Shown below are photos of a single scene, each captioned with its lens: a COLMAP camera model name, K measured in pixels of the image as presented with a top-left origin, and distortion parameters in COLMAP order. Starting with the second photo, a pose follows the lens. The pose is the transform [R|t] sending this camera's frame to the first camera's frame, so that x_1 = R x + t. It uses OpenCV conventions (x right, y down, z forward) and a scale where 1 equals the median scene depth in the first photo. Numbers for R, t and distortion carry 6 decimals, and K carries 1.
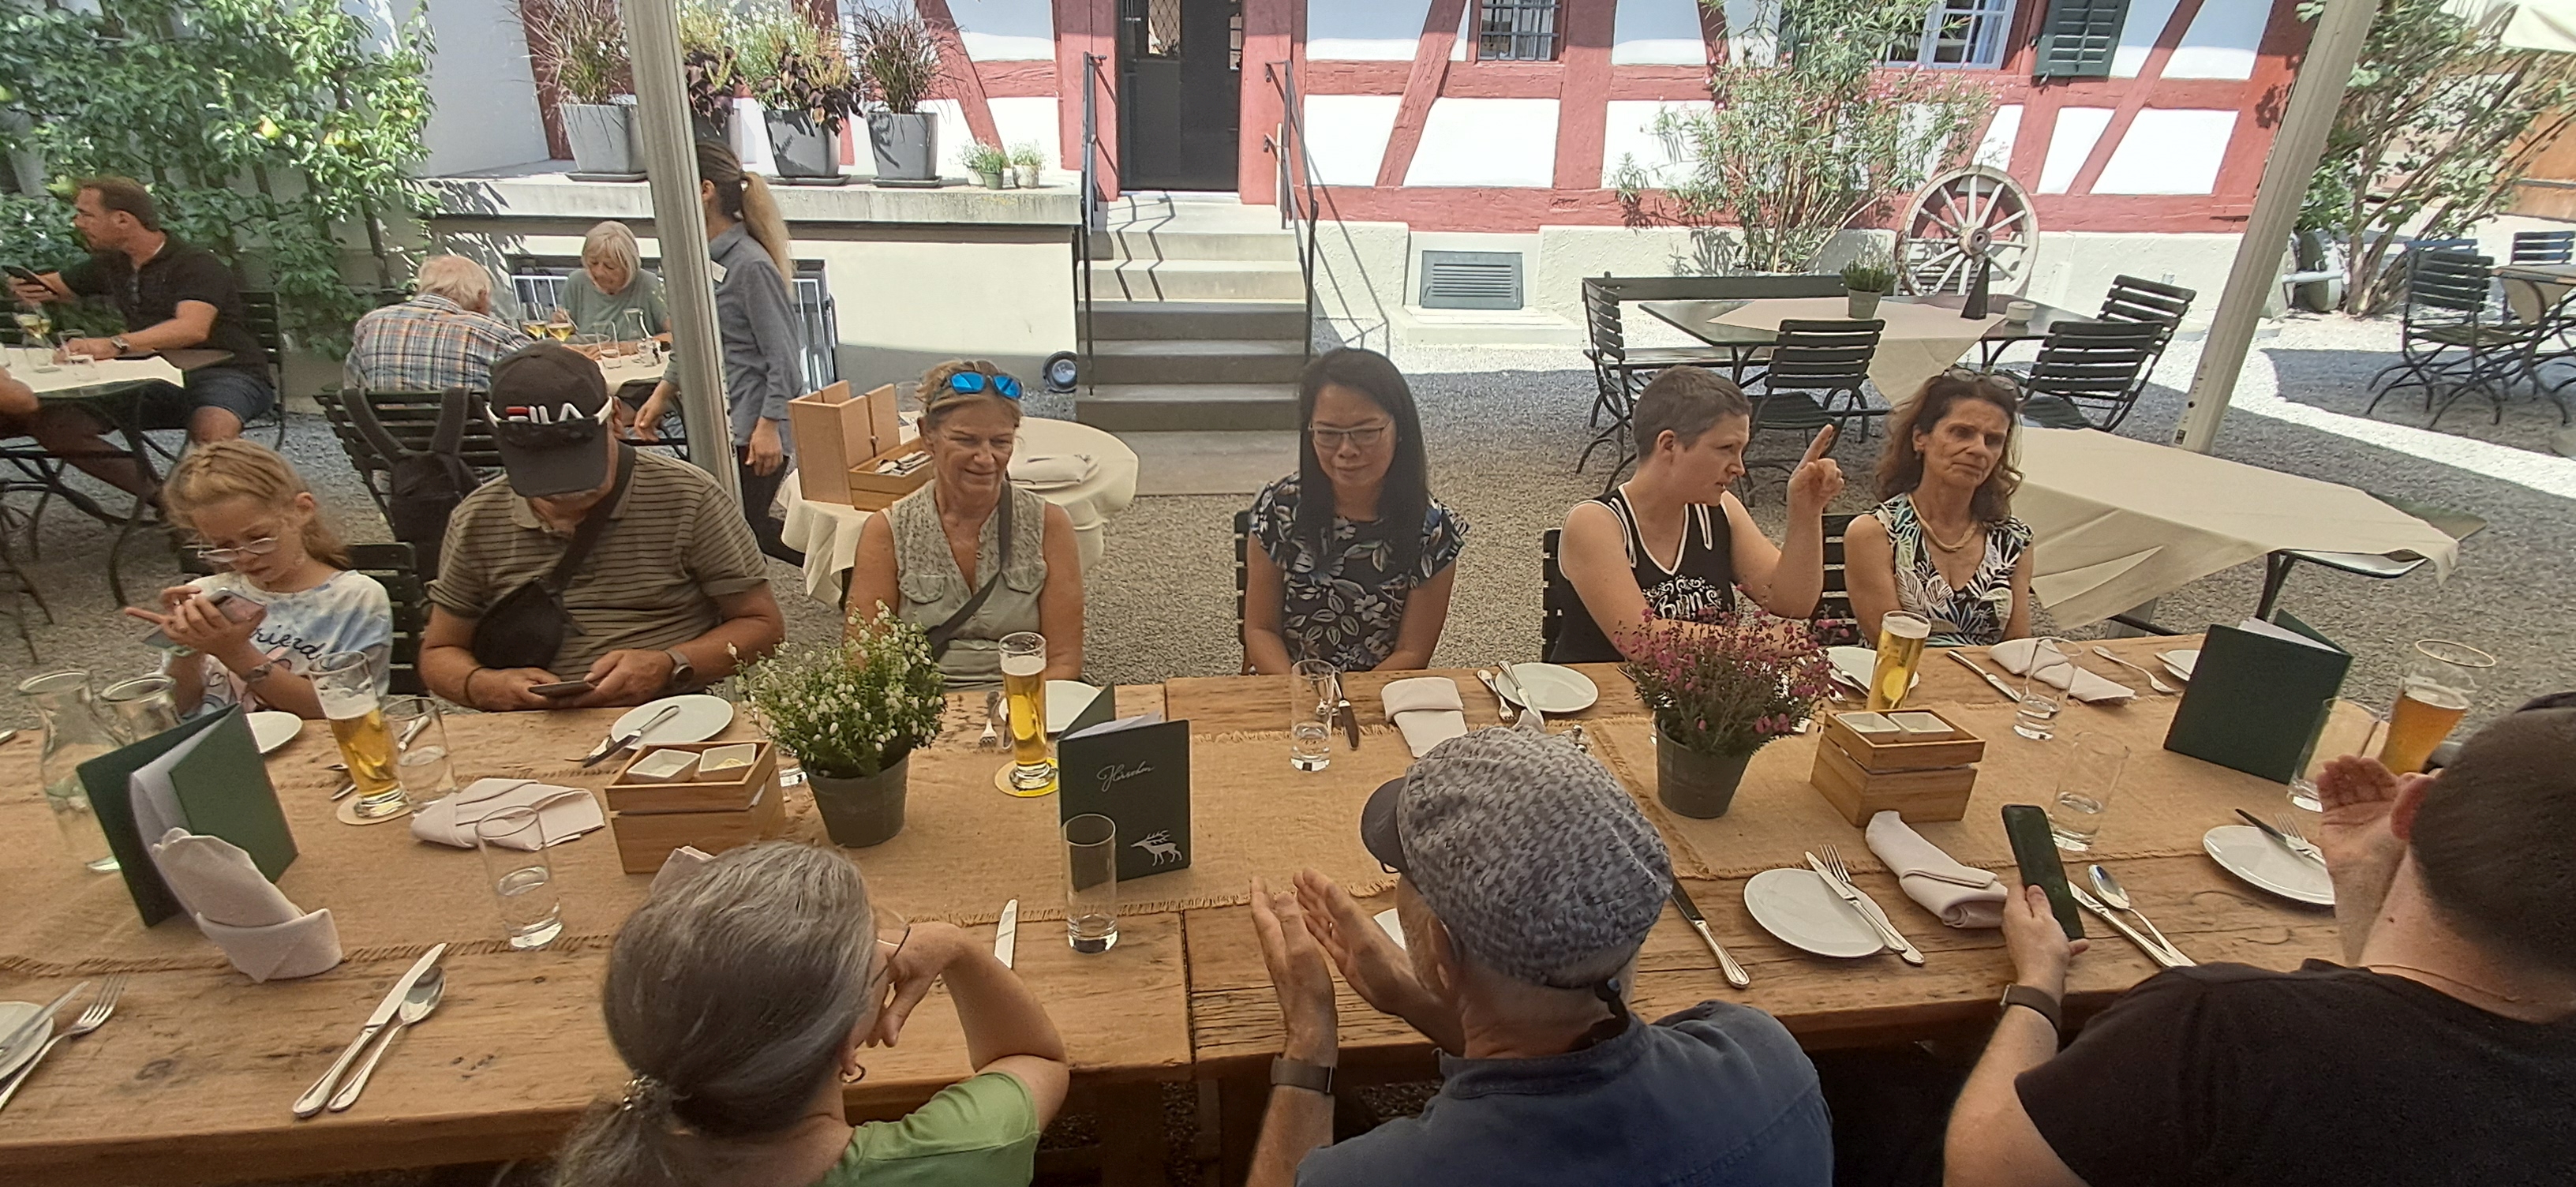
lens RADIAL K [[1132.2, 0, 1277.6], [0, 1132.2, 578.5], [0, 0, 1]] dist [0.011085, -0.000107]
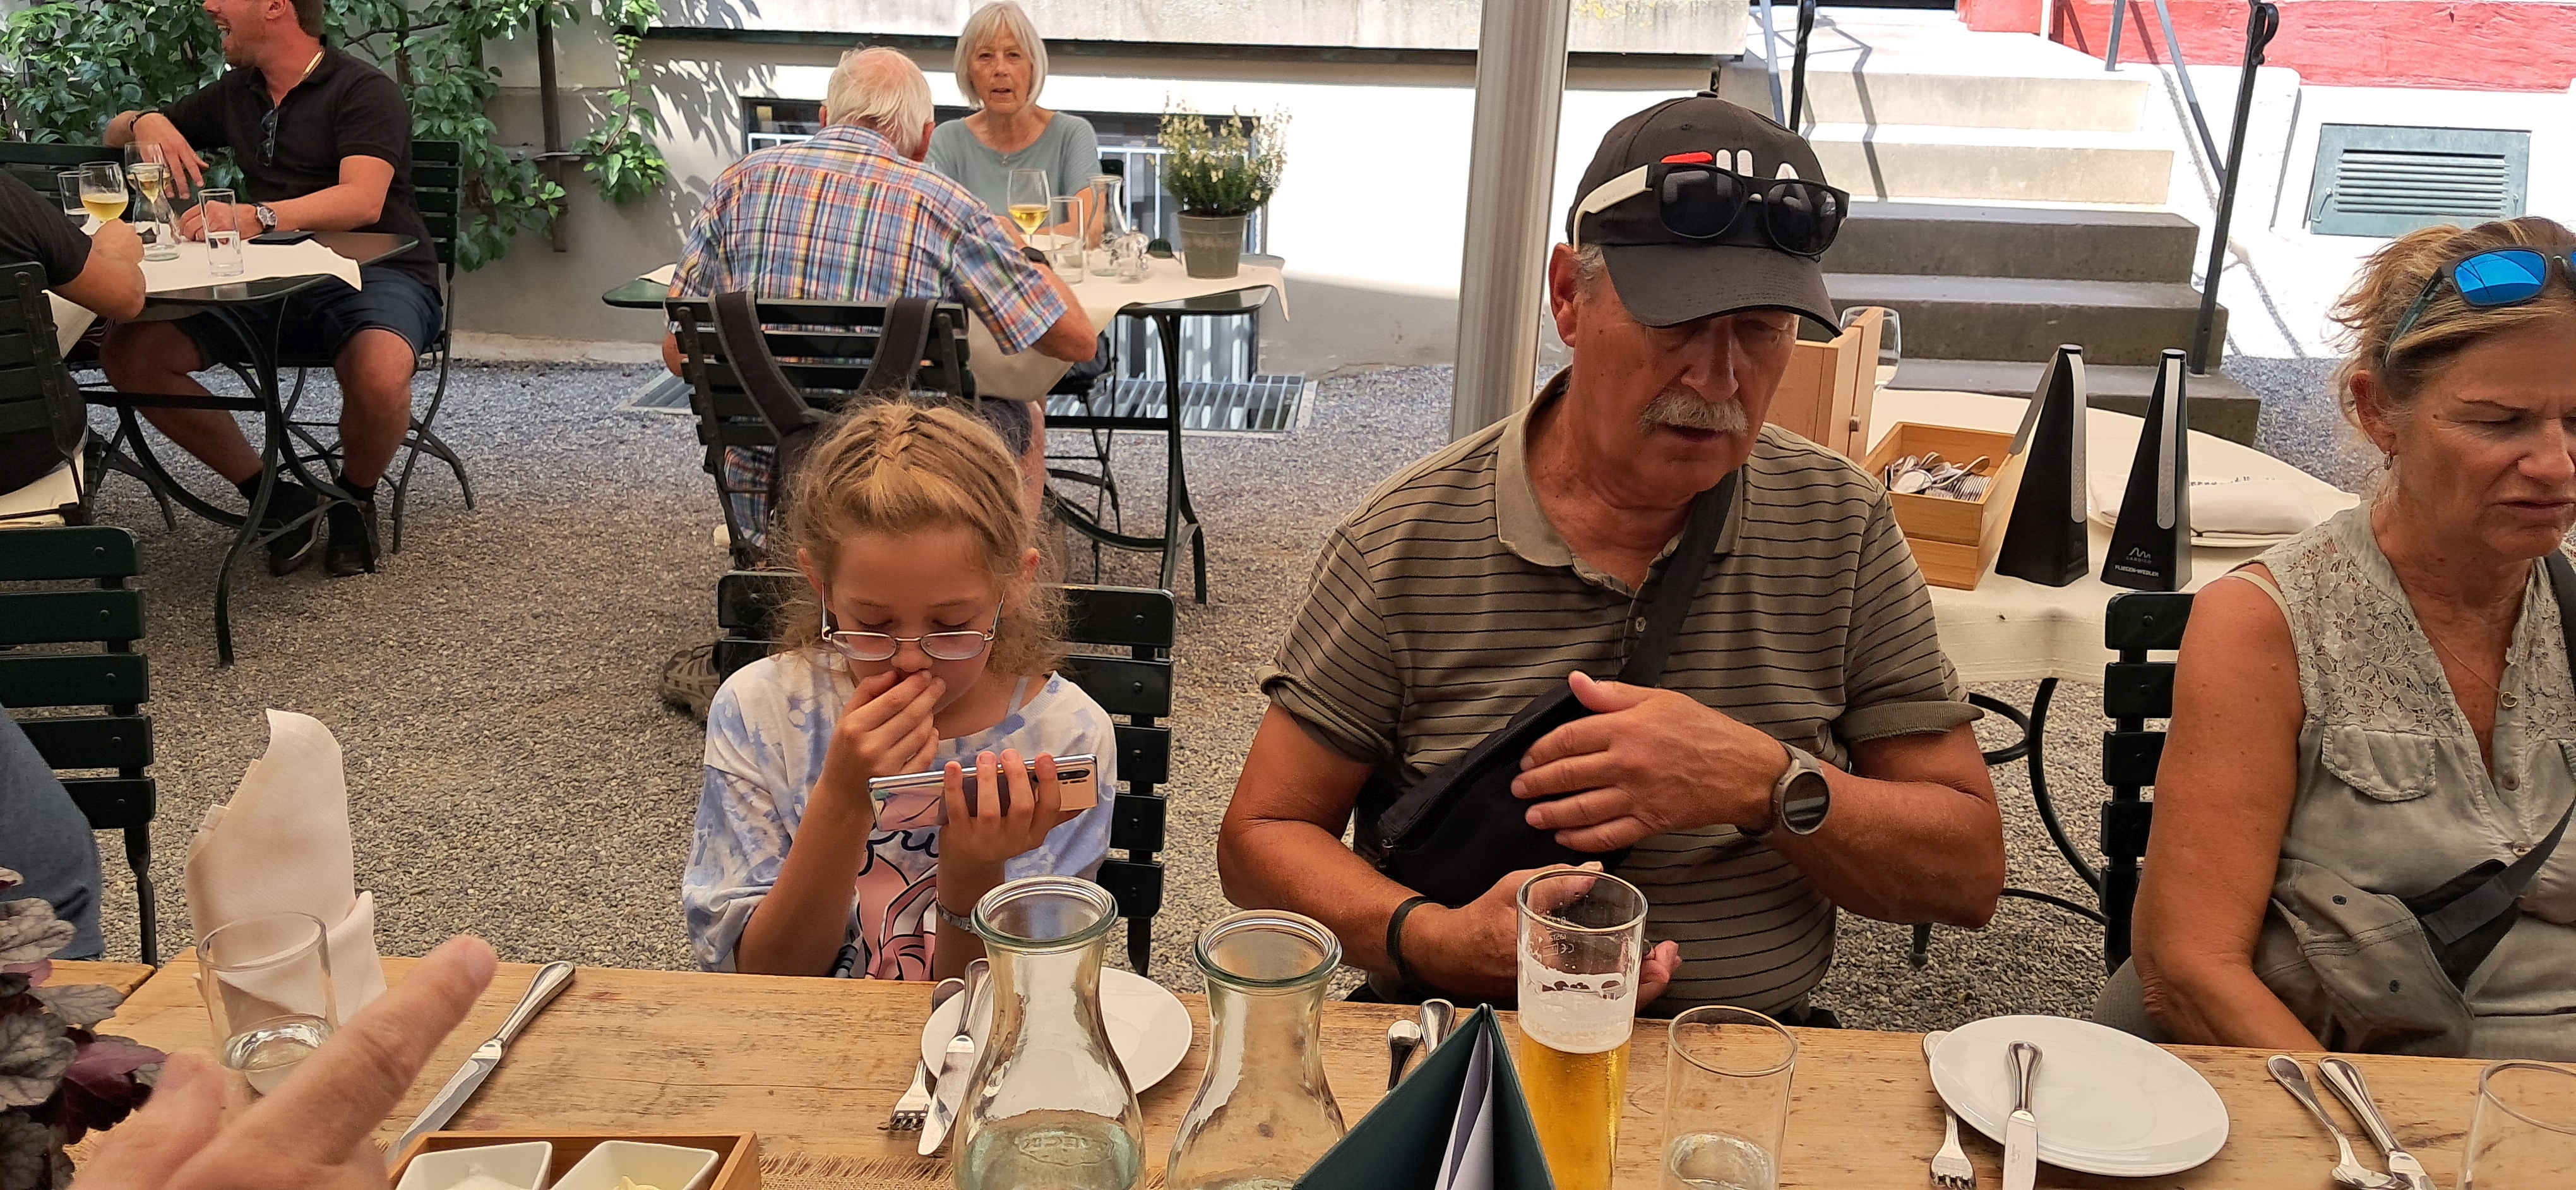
lens RADIAL K [[1969.0, 0, 1288.0], [0, 1969.0, 595.0], [0, 0, 1]] dist [-0.004258, 0.012053]
pose [[0.982791, 0.057600, -0.175509, -0.281328], [-0.068155, 0.996173, -0.054713, 0.007499], [0.171686, 0.065733, 0.982956, 0.097923]]
